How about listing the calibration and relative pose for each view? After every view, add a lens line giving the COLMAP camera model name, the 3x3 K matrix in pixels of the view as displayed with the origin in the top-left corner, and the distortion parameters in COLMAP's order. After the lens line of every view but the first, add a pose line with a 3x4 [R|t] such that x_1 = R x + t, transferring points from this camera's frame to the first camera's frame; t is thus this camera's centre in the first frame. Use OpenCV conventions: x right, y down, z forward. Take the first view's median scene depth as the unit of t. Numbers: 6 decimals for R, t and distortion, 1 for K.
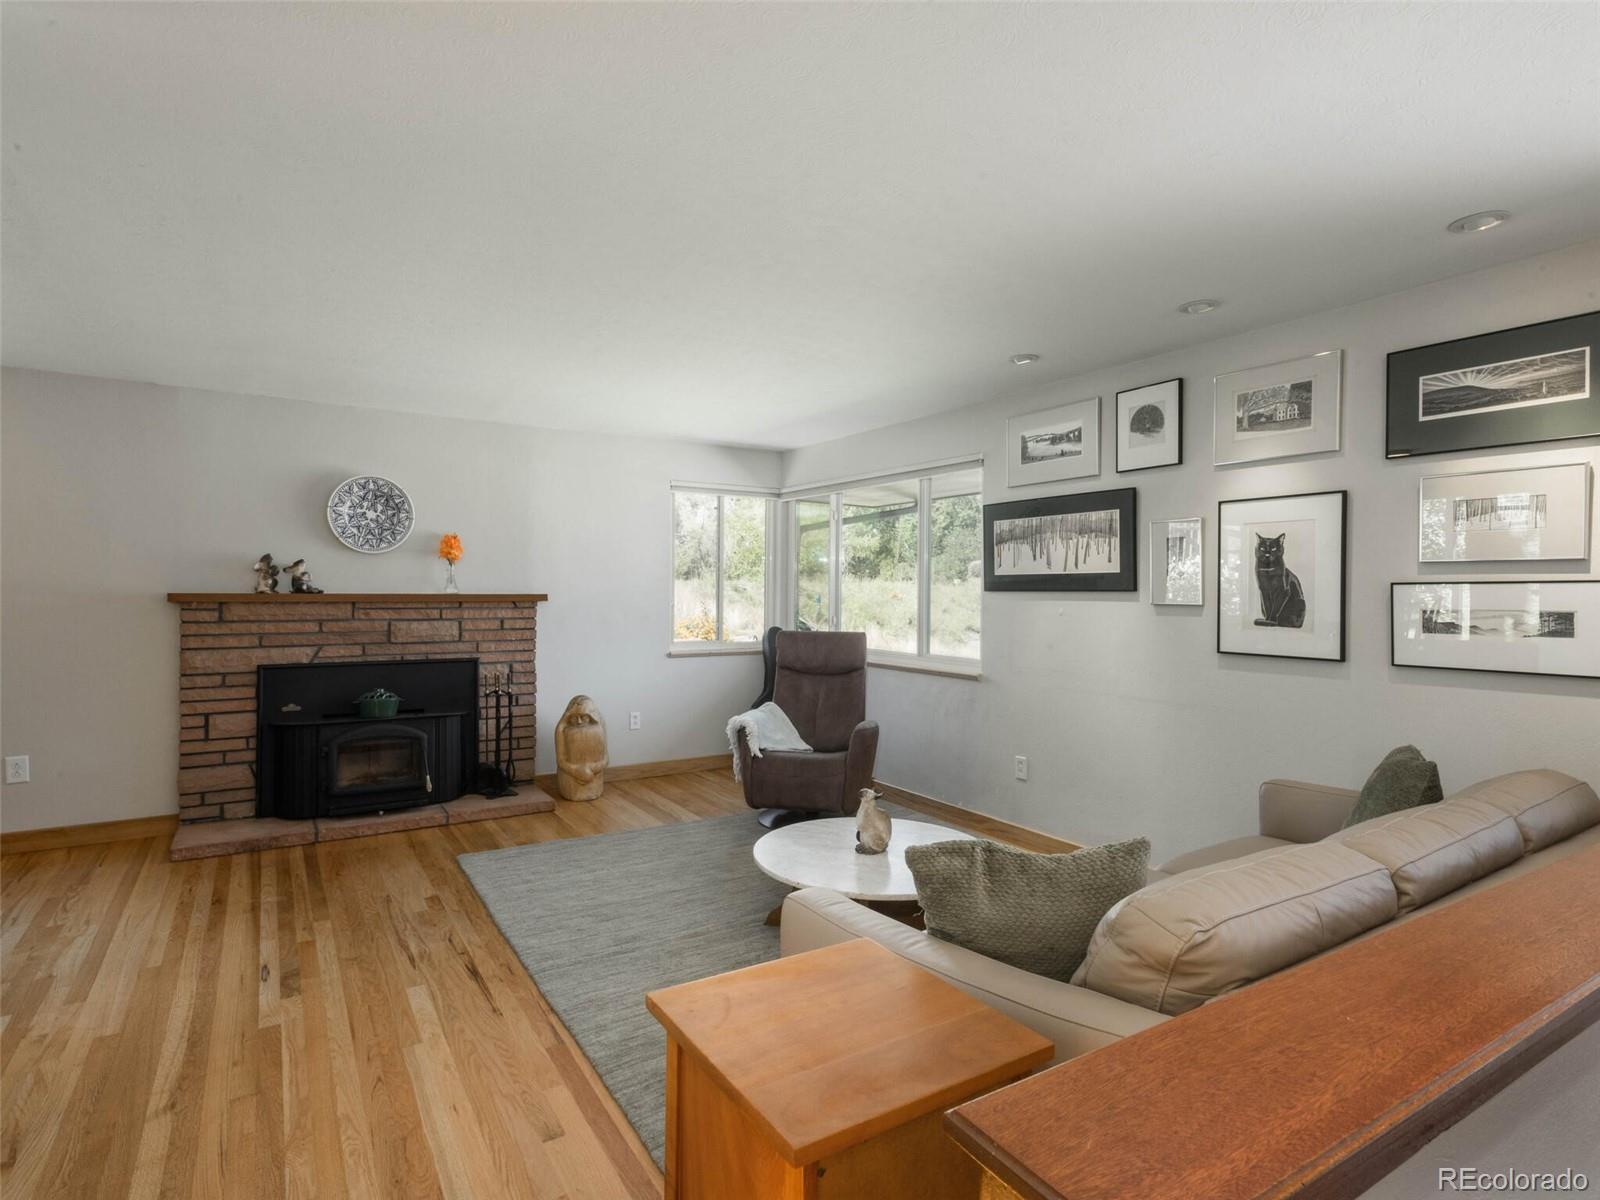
lens RADIAL K [[835.4, 0, 791.3], [0, 835.4, 598.4], [0, 0, 1]] dist [0.016435, -0.001871]
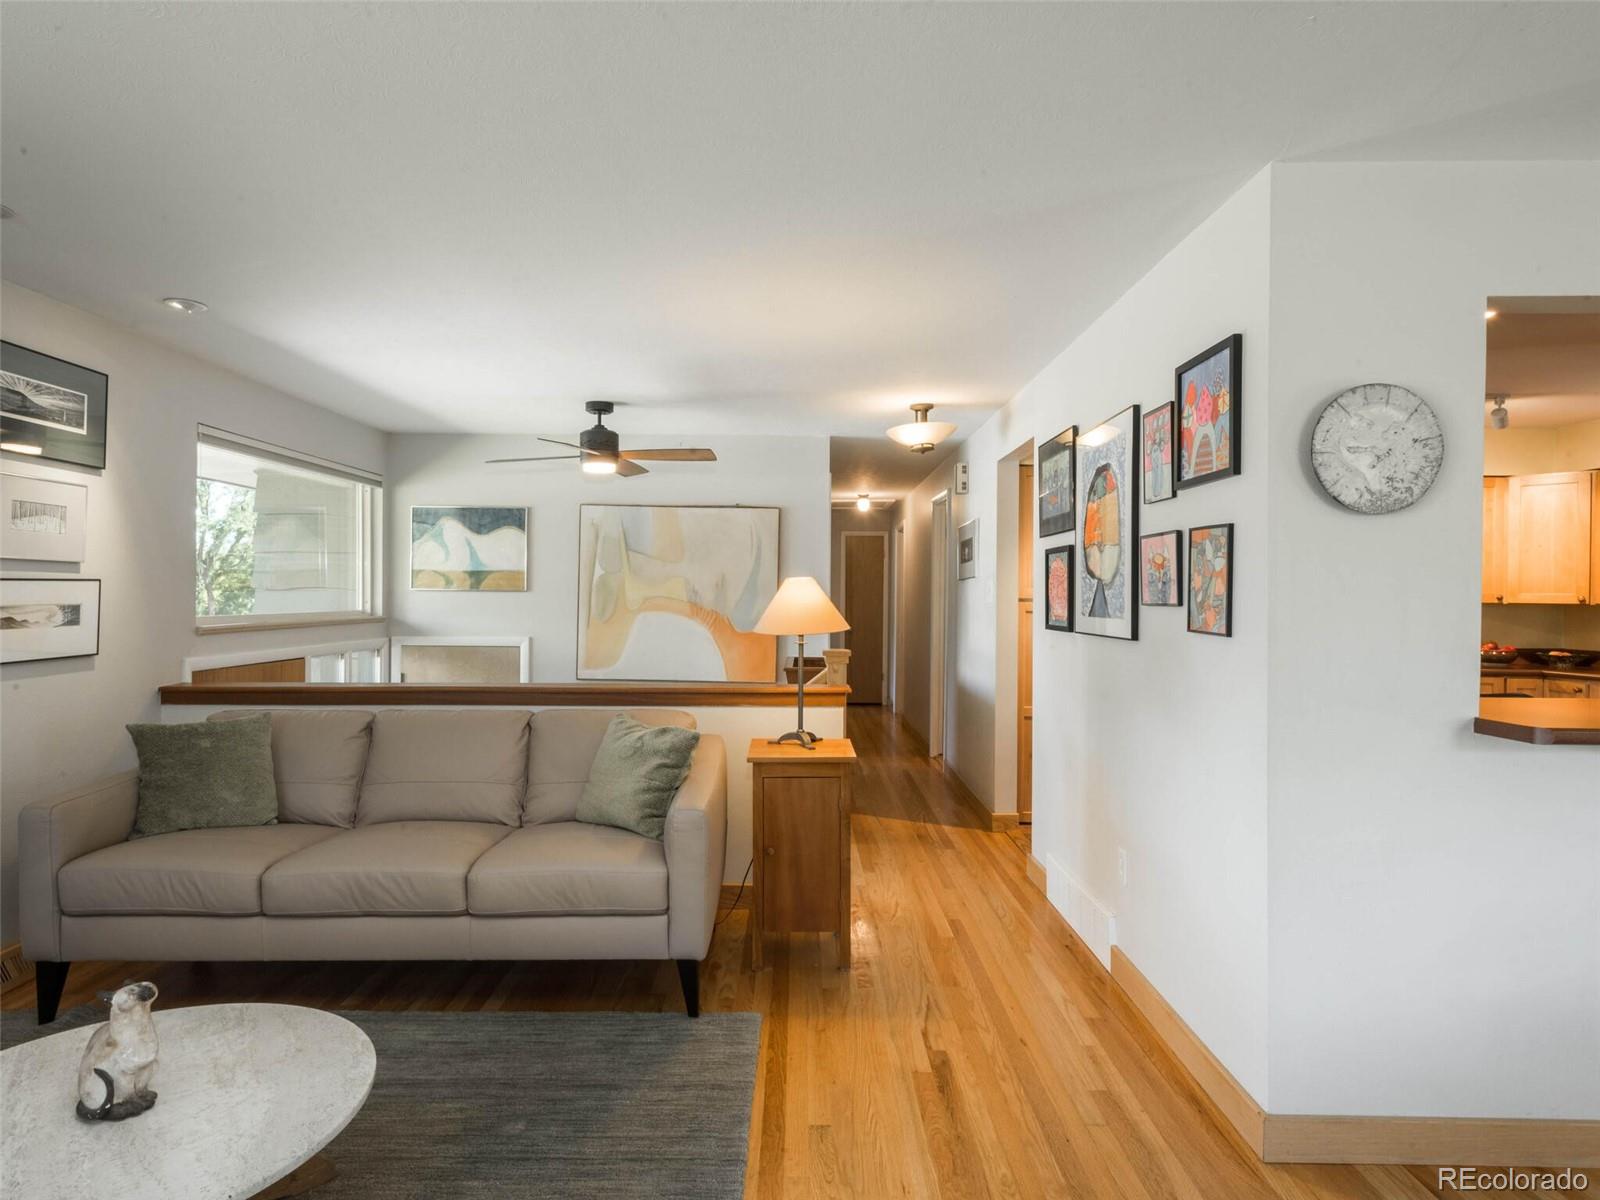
lens RADIAL K [[914.0, 0, 789.5], [0, 914.0, 596.1], [0, 0, 1]] dist [0.011213, -0.000436]
pose [[-0.843519, -0.014054, 0.536916, -0.380883], [-0.007793, 0.999873, 0.013928, -0.013020], [-0.537043, 0.007565, -0.843521, 0.883734]]
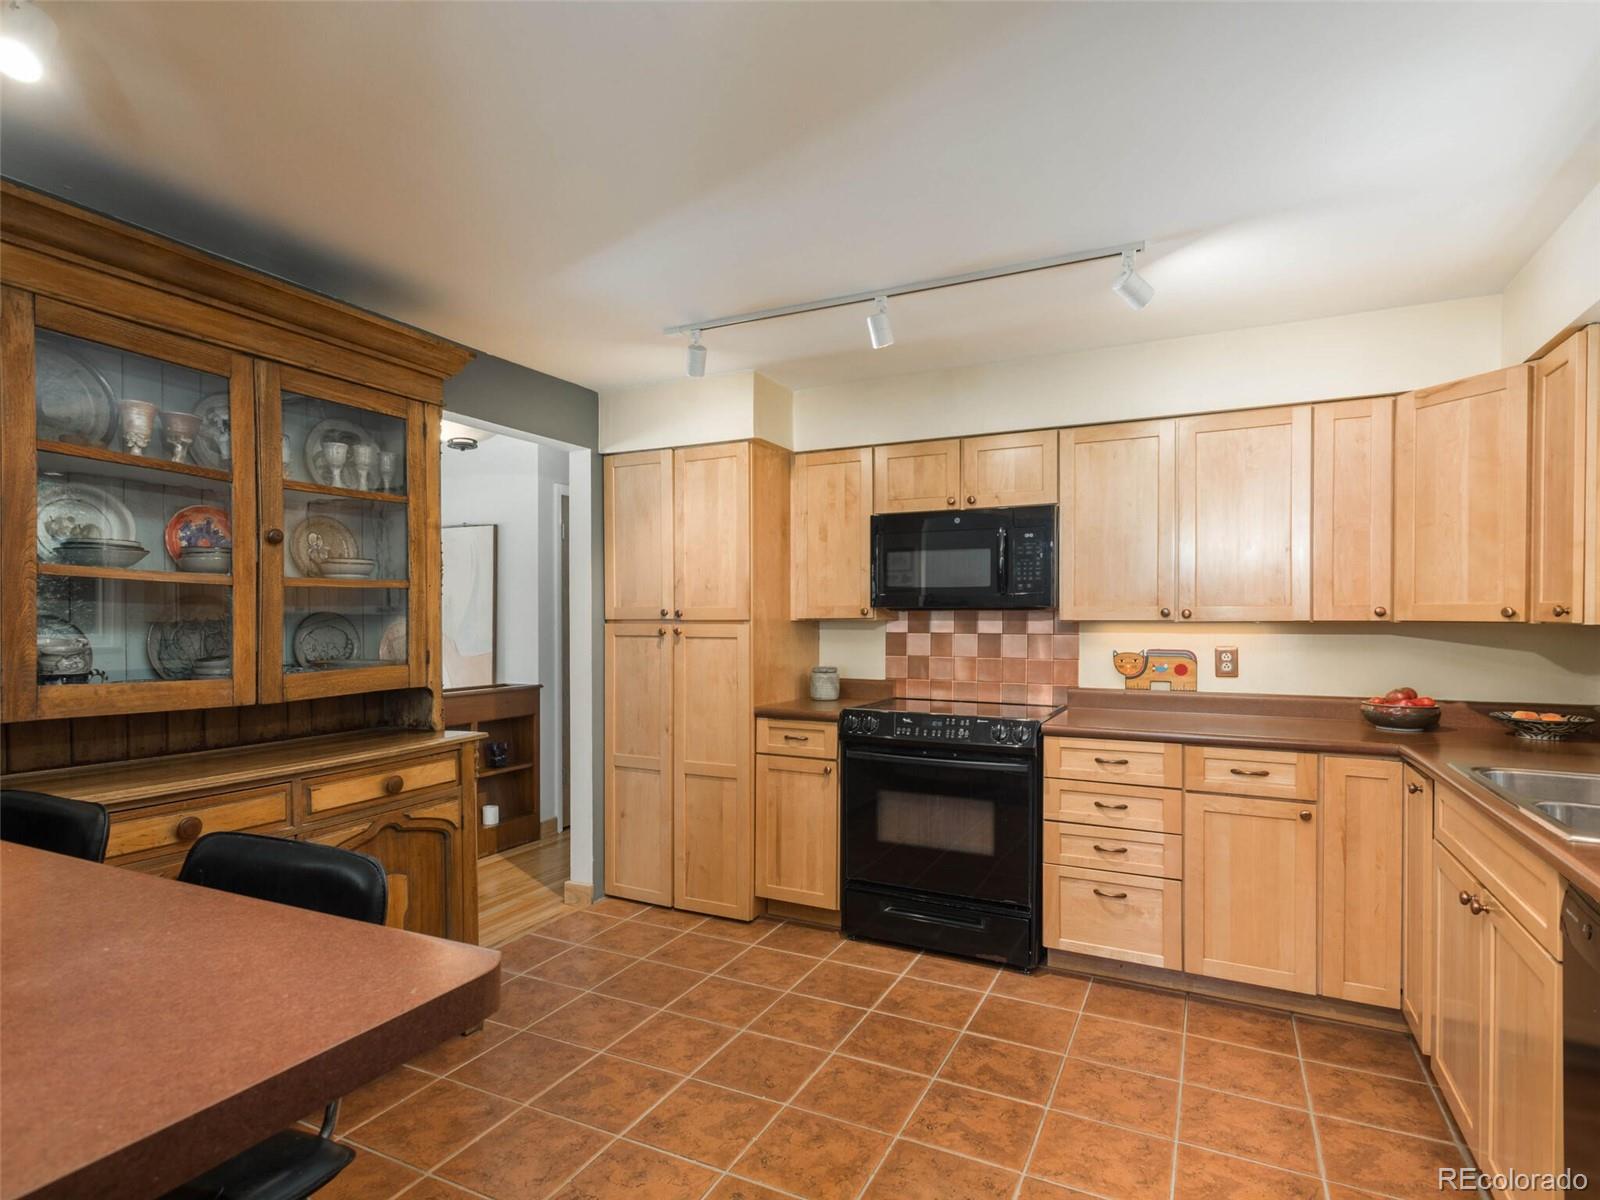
lens RADIAL K [[826.4, 0, 799.9], [0, 826.4, 623.4], [0, 0, 1]] dist [-0.002909, -0.001301]
pose [[-0.528901, -0.012372, 0.848593, -0.823072], [0.007592, 0.999785, 0.019308, -0.007274], [-0.848650, 0.016654, -0.528693, 0.029161]]
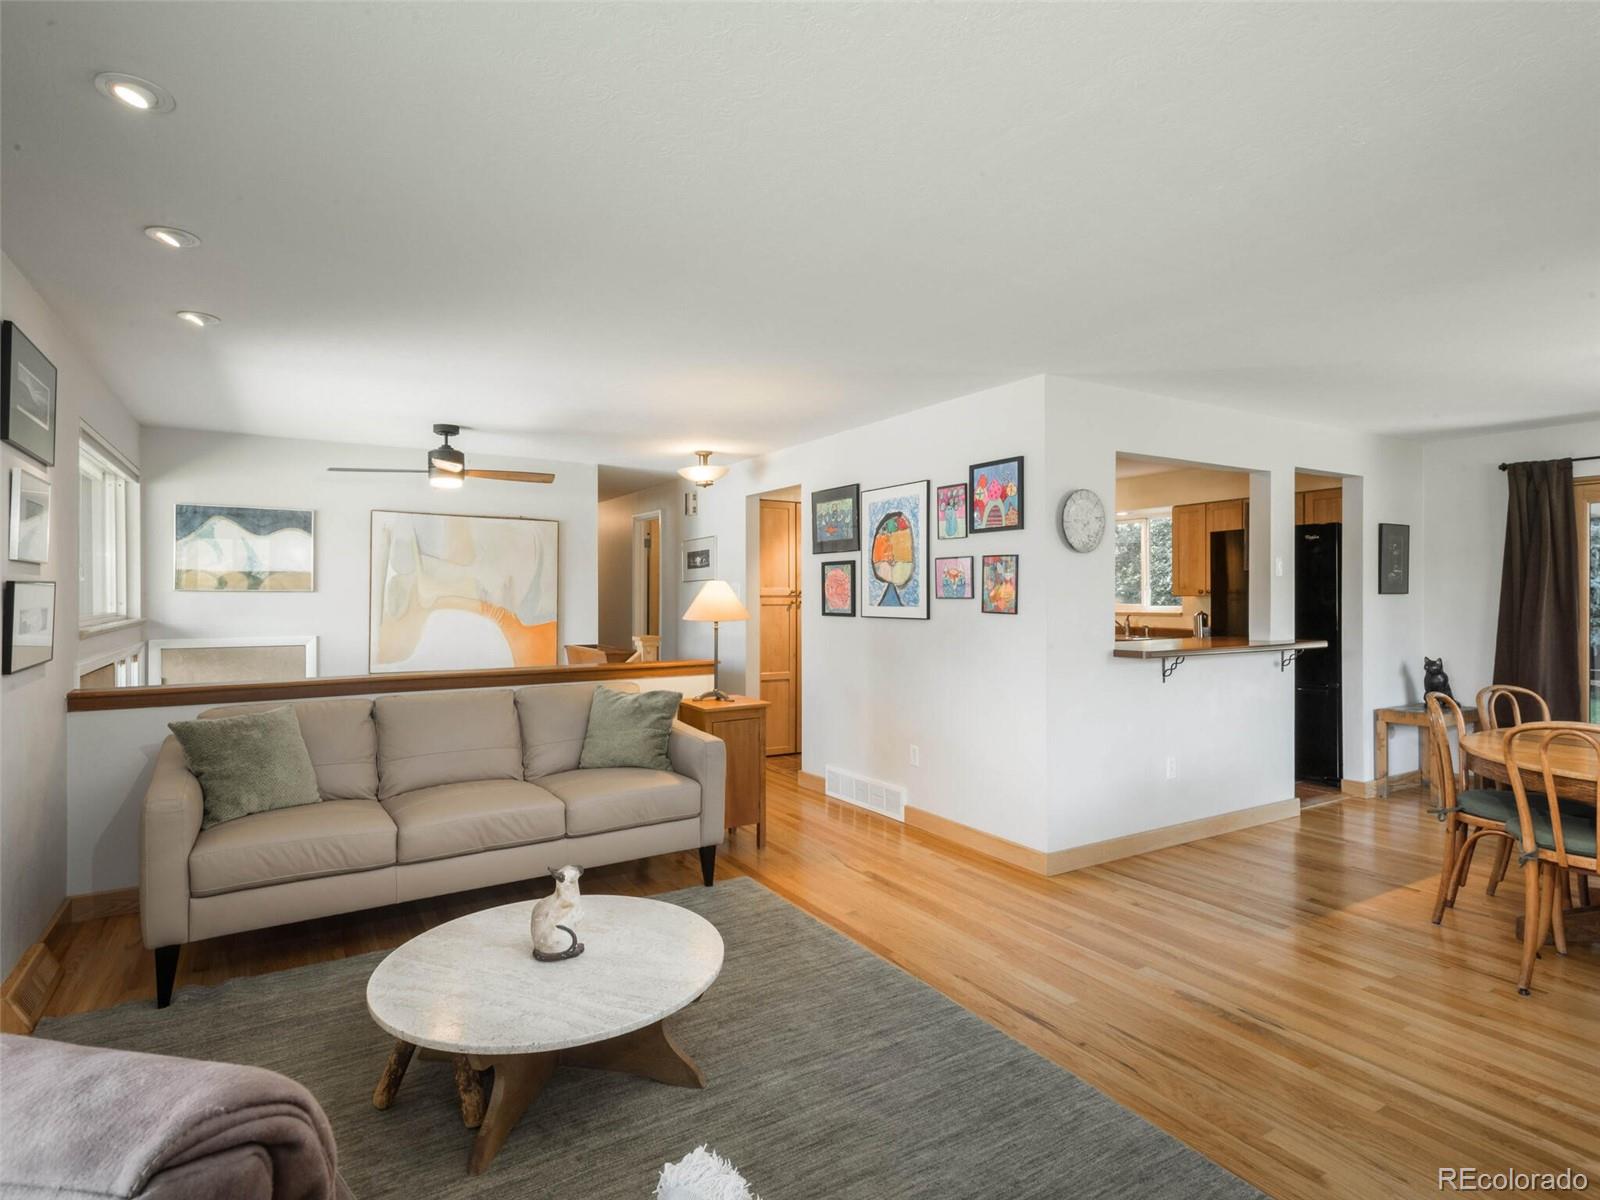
lens RADIAL K [[831.1, 0, 785.0], [0, 831.1, 599.1], [0, 0, 1]] dist [0.016692, -0.000172]
pose [[-0.999815, -0.008074, 0.017486, -0.076420], [-0.007791, 0.999839, 0.016191, -0.013520], [-0.017614, 0.016052, -0.999716, 1.213135]]
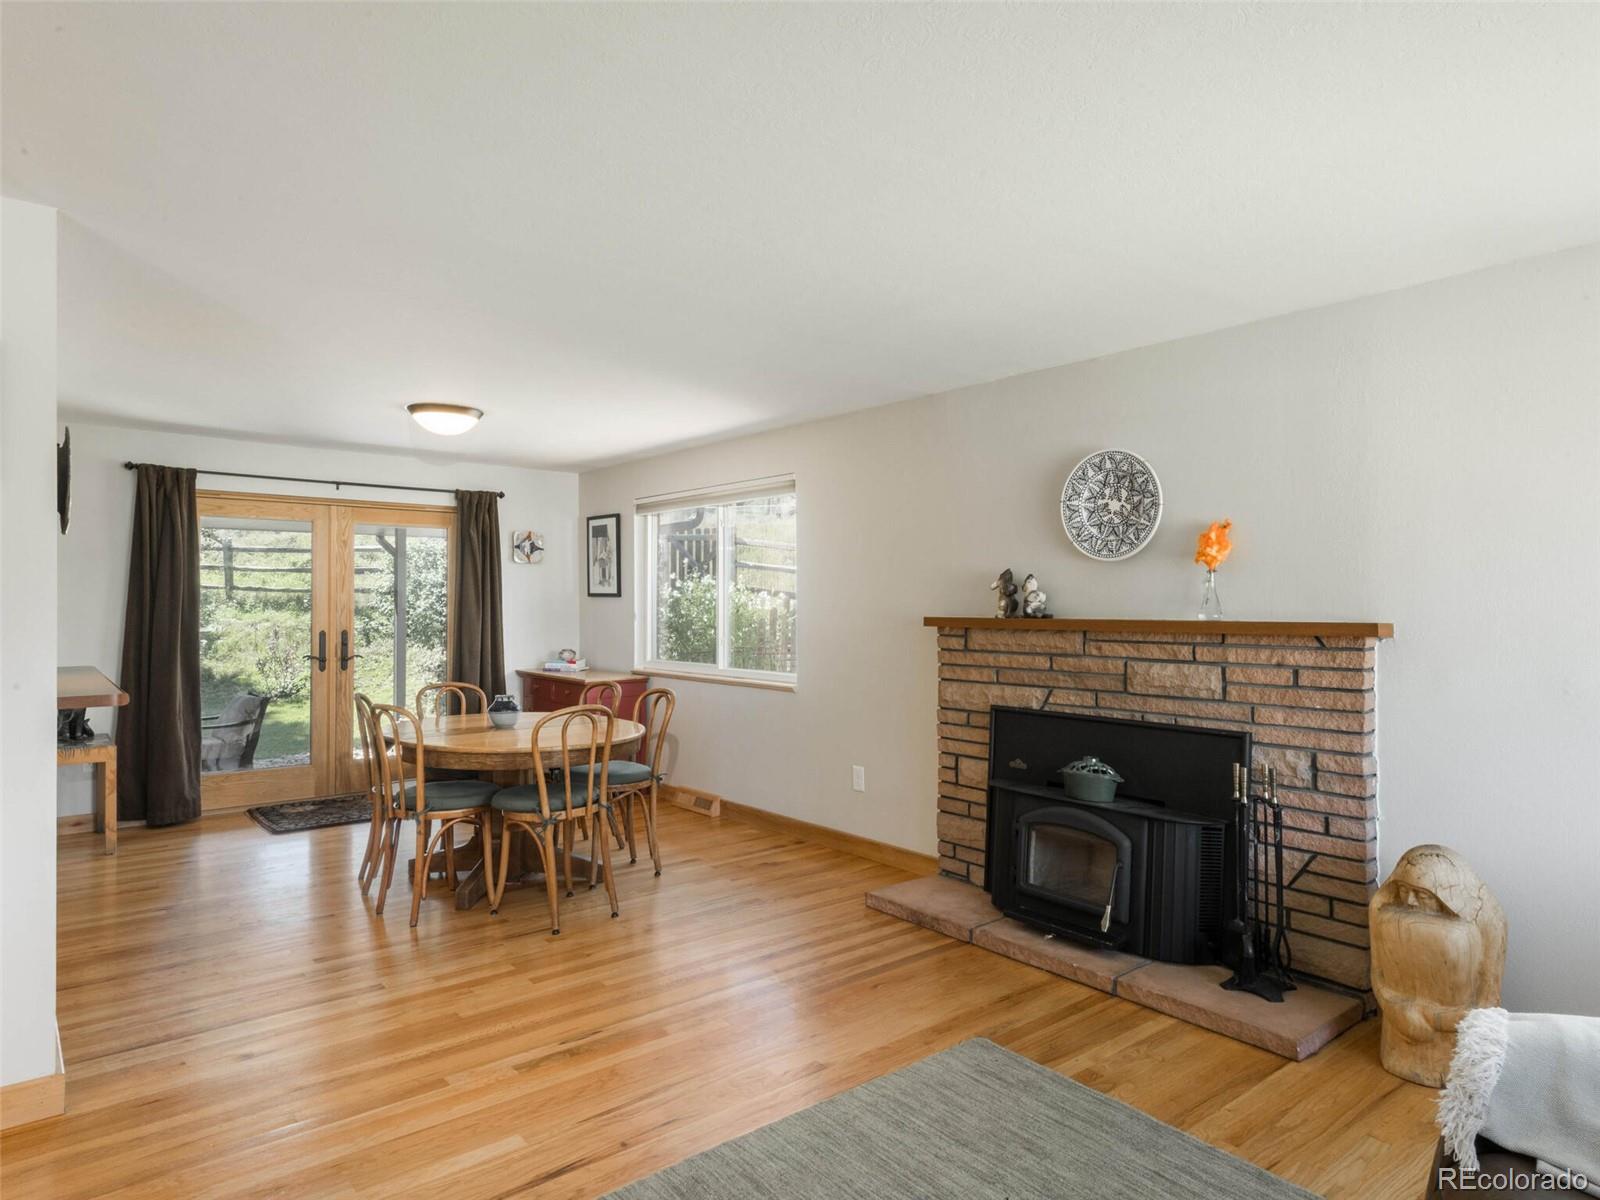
lens RADIAL K [[957.4, 0, 789.2], [0, 957.4, 598.4], [0, 0, 1]] dist [0.032028, -0.019143]
pose [[0.120956, -0.014814, -0.992547, 0.276614], [-0.011866, 0.999796, -0.016369, -0.007412], [0.992587, 0.013757, 0.120756, 0.691828]]
